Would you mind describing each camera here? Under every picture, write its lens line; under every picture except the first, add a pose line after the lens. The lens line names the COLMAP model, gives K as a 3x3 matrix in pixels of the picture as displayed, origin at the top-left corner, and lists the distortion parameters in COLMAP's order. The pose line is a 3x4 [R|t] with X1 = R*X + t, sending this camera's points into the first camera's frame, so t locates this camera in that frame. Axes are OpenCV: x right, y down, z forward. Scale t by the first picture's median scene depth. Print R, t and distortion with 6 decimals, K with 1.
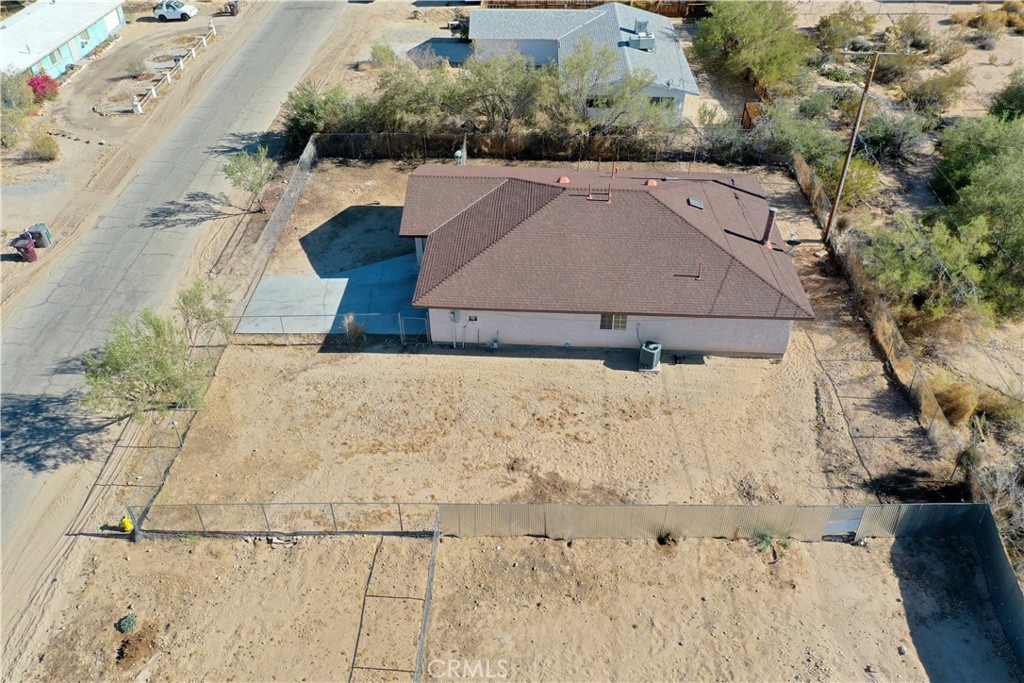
lens RADIAL K [[801.0, 0, 512.0], [0, 801.0, 341.5], [0, 0, 1]] dist [0.008082, 0.000640]
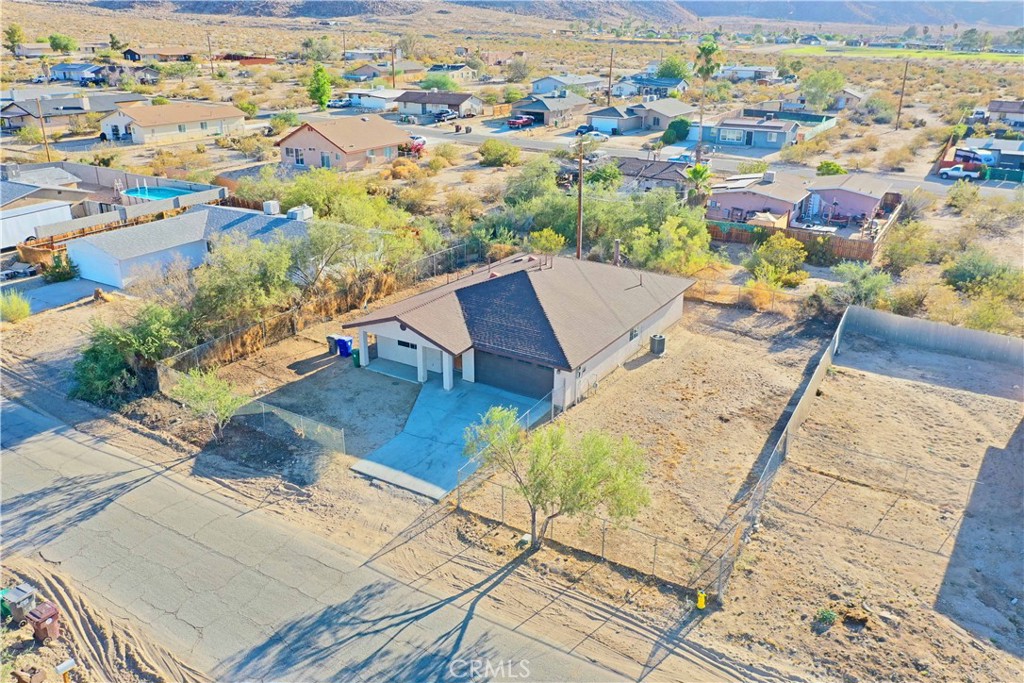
lens RADIAL K [[801.0, 0, 512.0], [0, 801.0, 341.5], [0, 0, 1]] dist [0.008082, 0.000640]
pose [[0.478291, -0.326317, 0.815325, -1.041022], [0.543324, 0.839347, 0.017203, -0.140037], [-0.689954, 0.434757, 0.578748, 0.388086]]
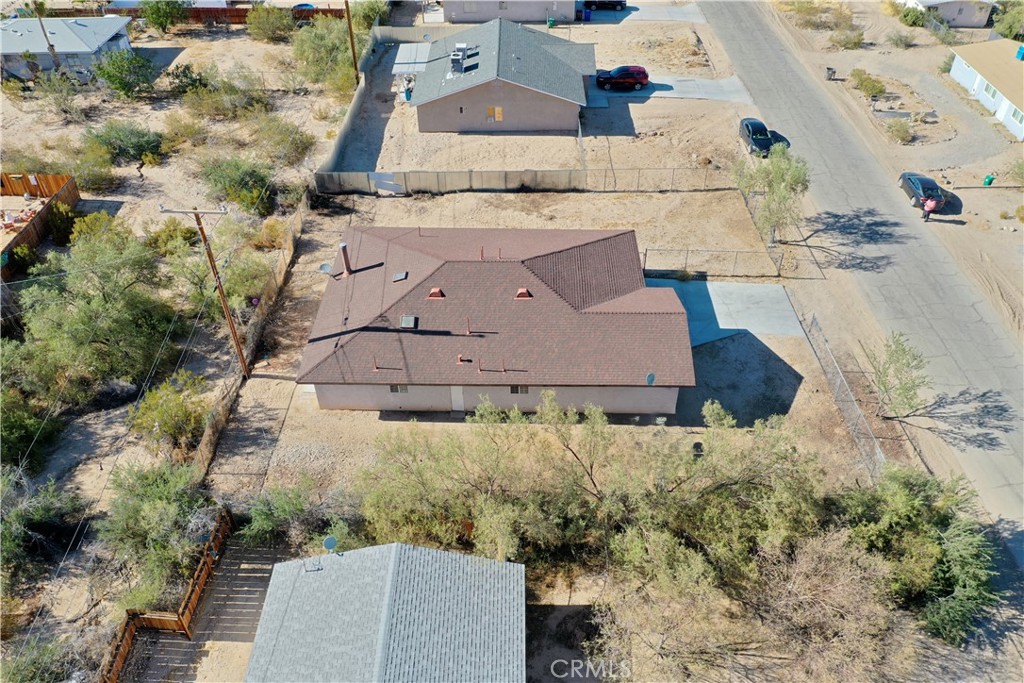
lens RADIAL K [[801.0, 0, 512.0], [0, 801.0, 341.5], [0, 0, 1]] dist [0.008082, 0.000640]
pose [[-0.999419, 0.032360, -0.010734, 0.102425], [-0.004067, 0.199425, 0.979905, -1.316847], [0.033851, 0.979379, -0.199177, 1.424226]]
